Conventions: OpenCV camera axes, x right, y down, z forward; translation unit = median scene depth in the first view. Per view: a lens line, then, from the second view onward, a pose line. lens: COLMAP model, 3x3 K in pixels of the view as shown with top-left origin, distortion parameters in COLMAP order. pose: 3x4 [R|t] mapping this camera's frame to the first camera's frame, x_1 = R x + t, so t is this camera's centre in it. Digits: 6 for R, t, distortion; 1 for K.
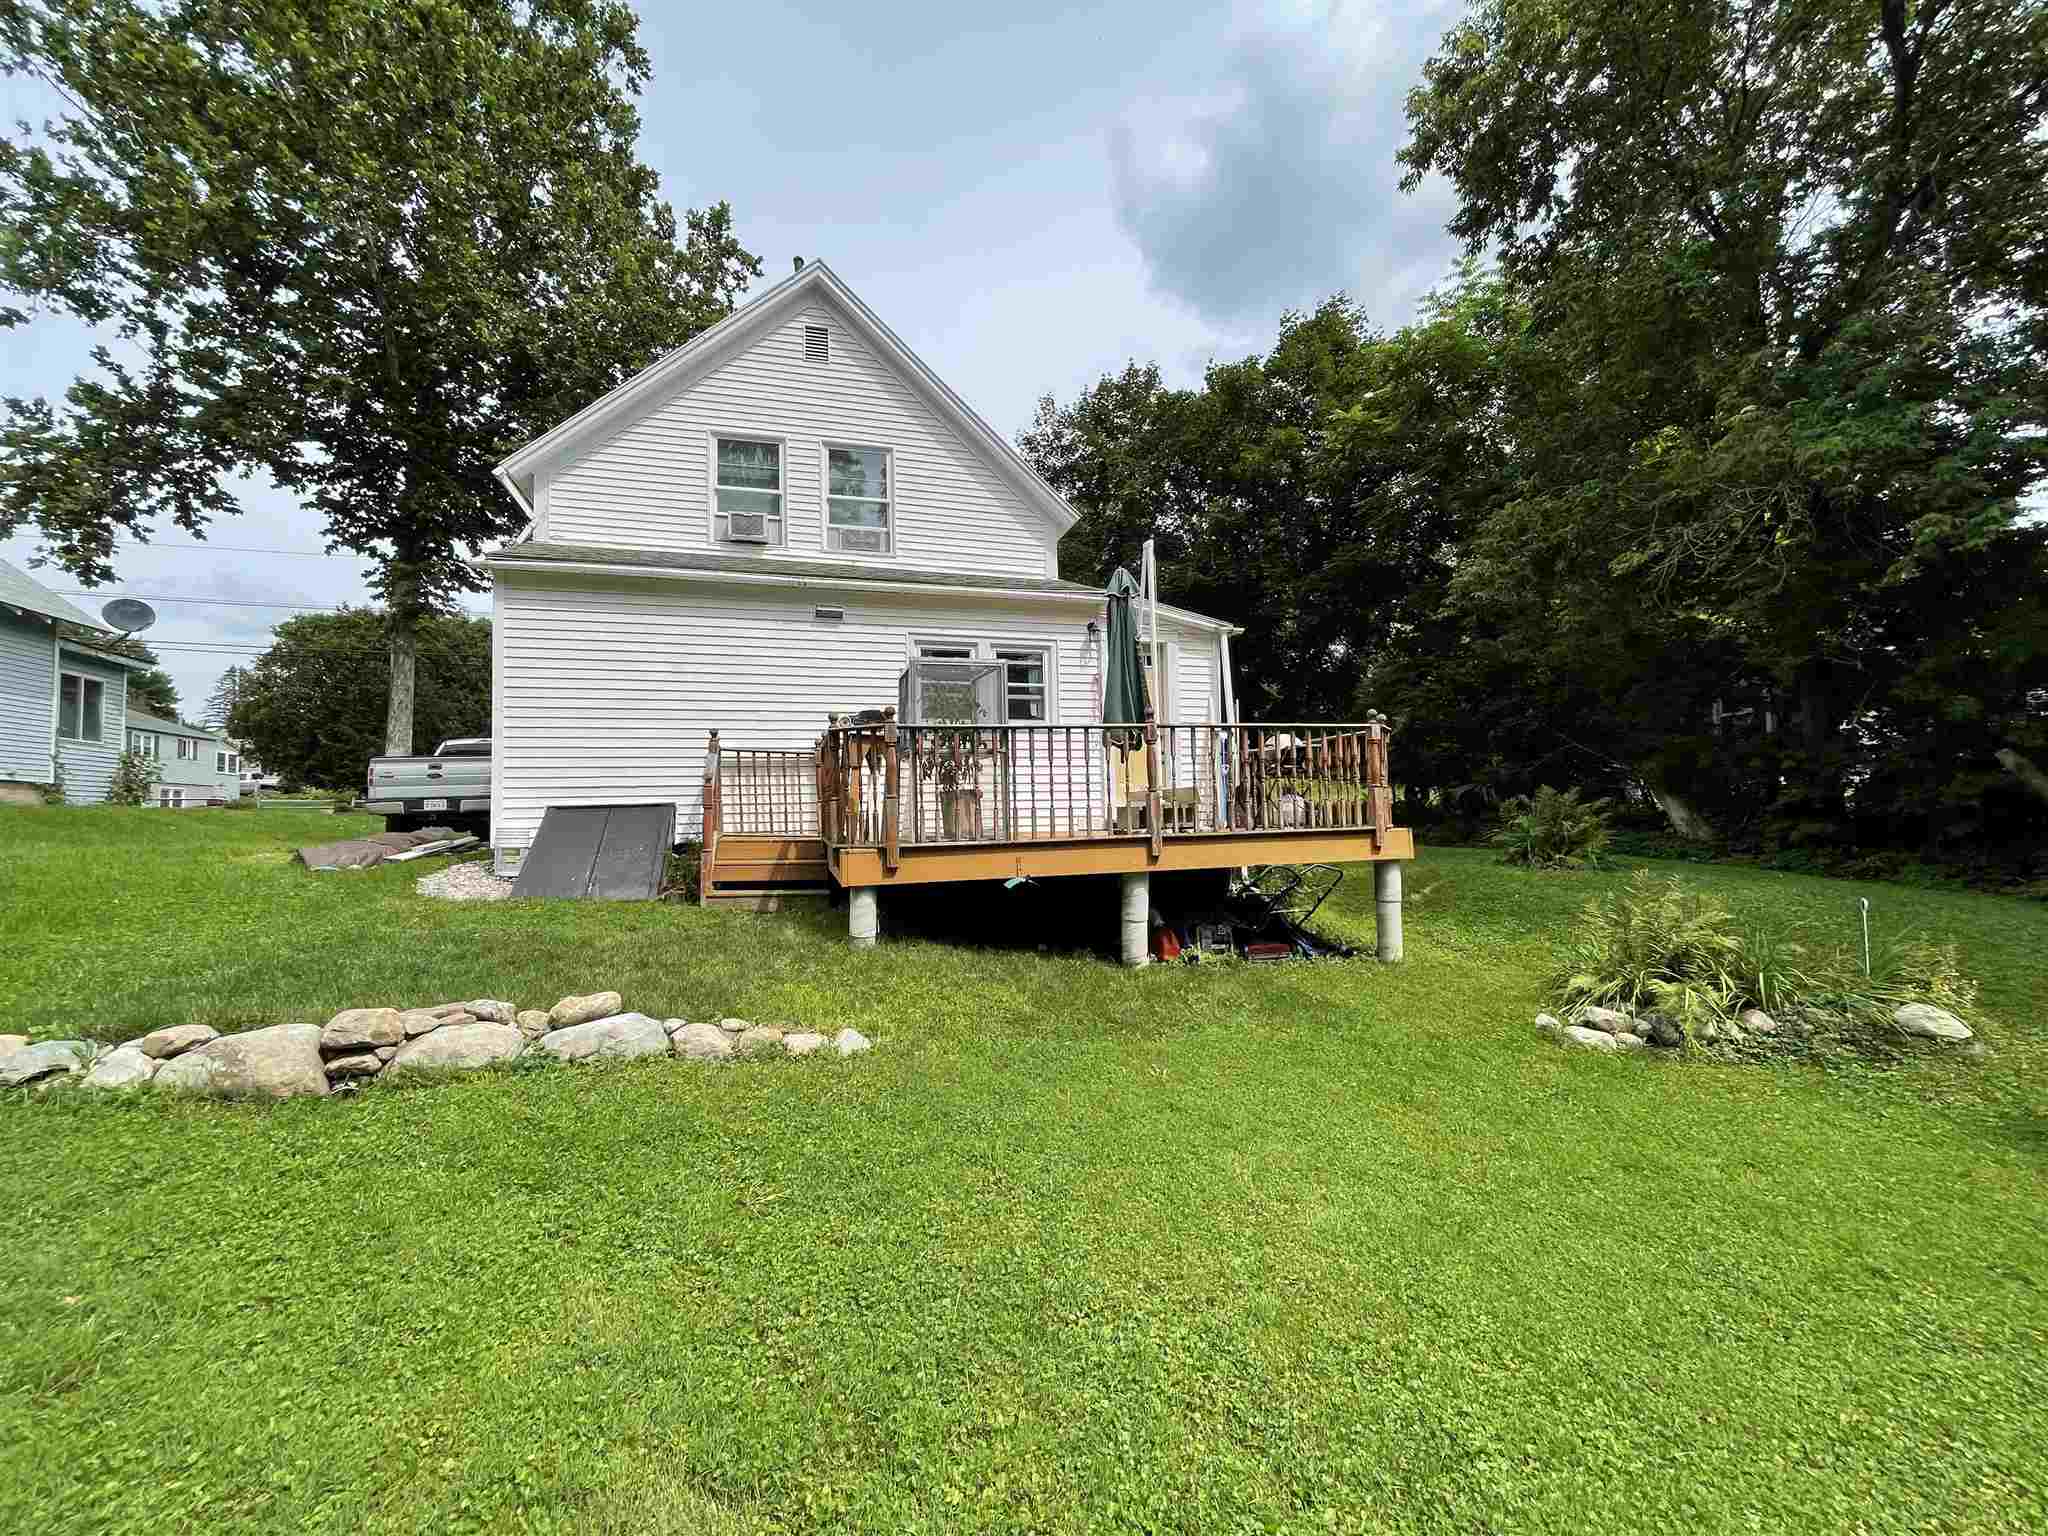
lens RADIAL K [[826.4, 0, 1013.4], [0, 826.4, 760.7], [0, 0, 1]] dist [-0.007233, 0.001758]
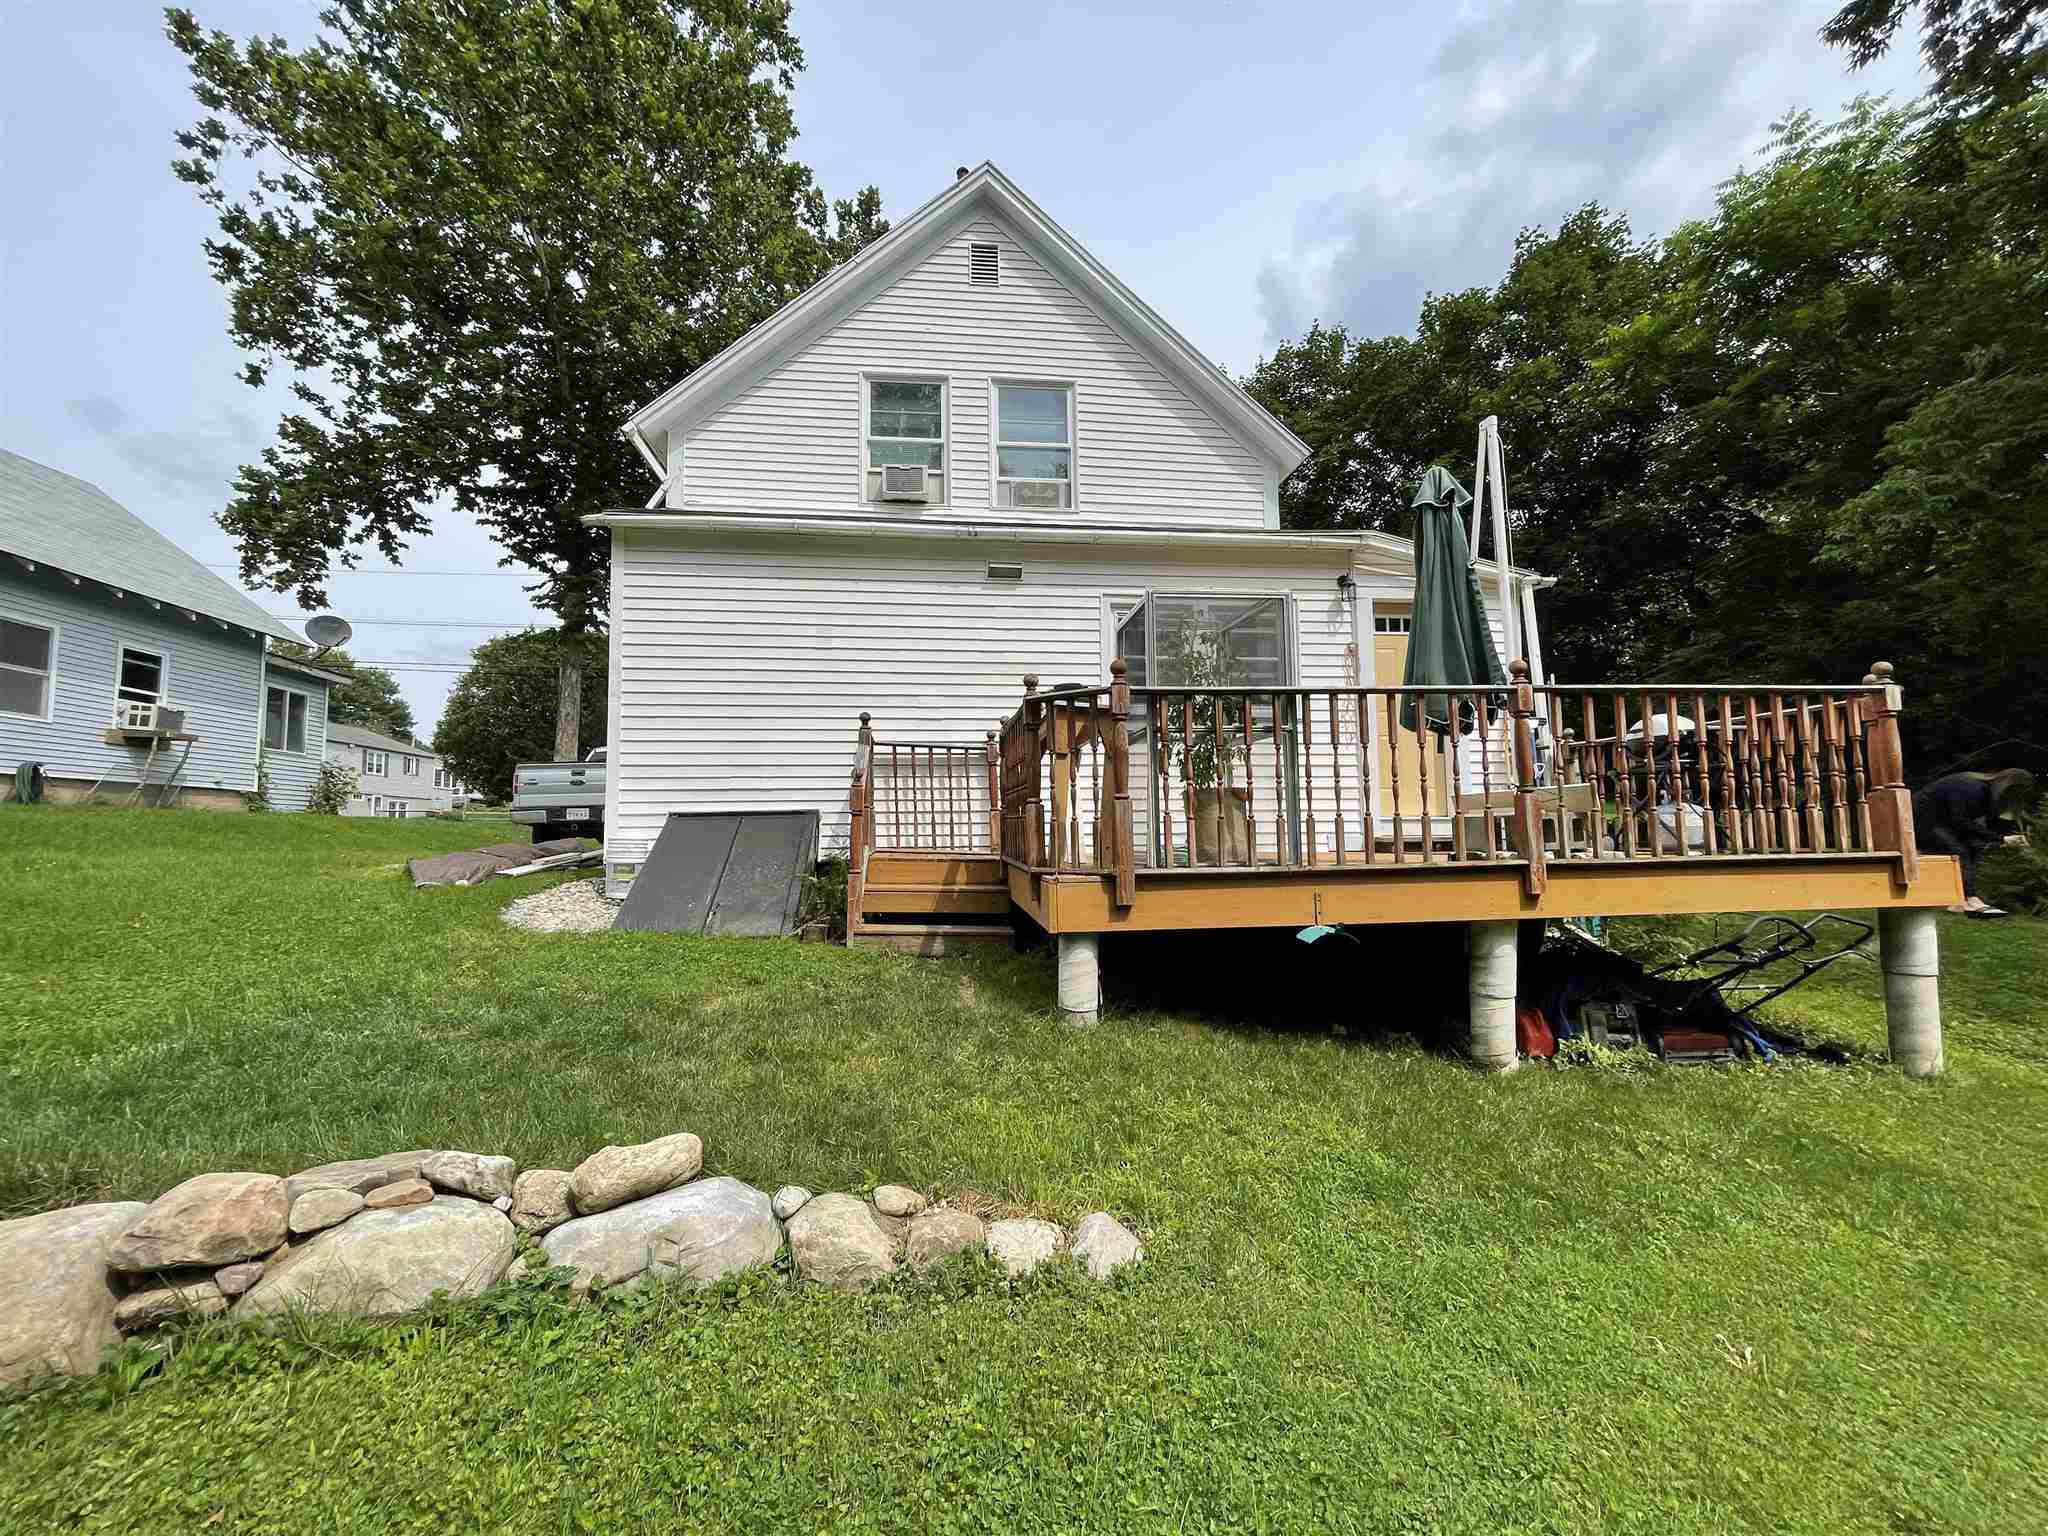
lens RADIAL K [[826.4, 0, 1019.3], [0, 826.4, 771.8], [0, 0, 1]] dist [-0.007233, 0.001758]
pose [[0.986586, -0.001681, -0.163236, -0.075135], [0.000330, 0.999965, -0.008302, 0.017746], [0.163244, 0.008137, 0.986552, 0.210260]]
